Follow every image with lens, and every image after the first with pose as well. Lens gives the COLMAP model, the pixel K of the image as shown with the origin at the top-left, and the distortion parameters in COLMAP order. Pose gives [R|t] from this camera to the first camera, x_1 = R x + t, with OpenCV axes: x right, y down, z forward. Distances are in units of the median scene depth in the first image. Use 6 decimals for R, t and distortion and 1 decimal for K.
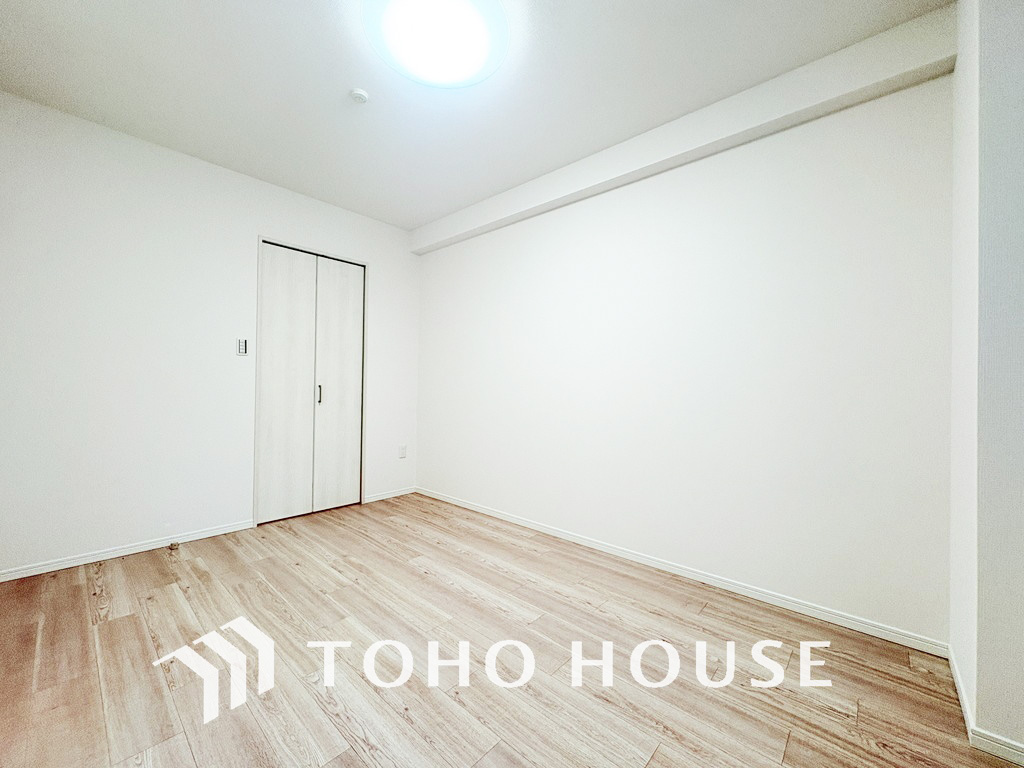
lens RADIAL K [[408.2, 0, 513.2], [0, 408.2, 387.5], [0, 0, 1]] dist [0.000839, -0.000150]
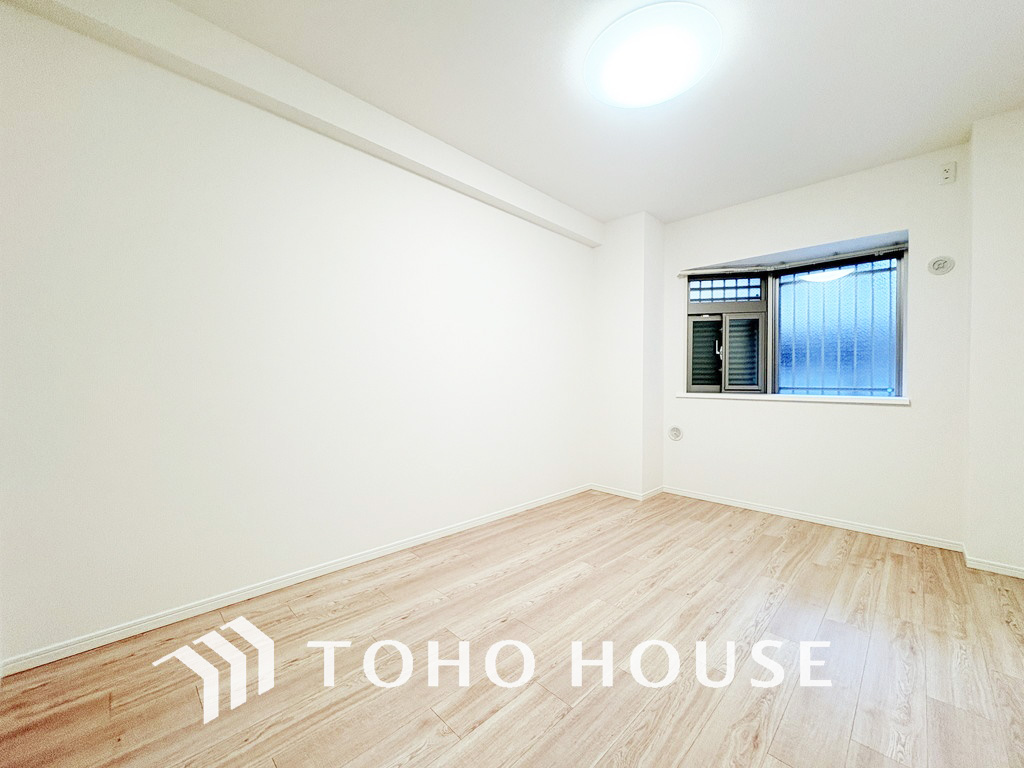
lens RADIAL K [[408.2, 0, 546.4], [0, 408.2, 377.0], [0, 0, 1]] dist [0.000839, -0.000150]
pose [[0.009084, -0.003076, 0.999954, -0.873652], [-0.006793, 0.999972, 0.003138, 0.010261], [-0.999936, -0.006821, 0.009062, 0.849271]]
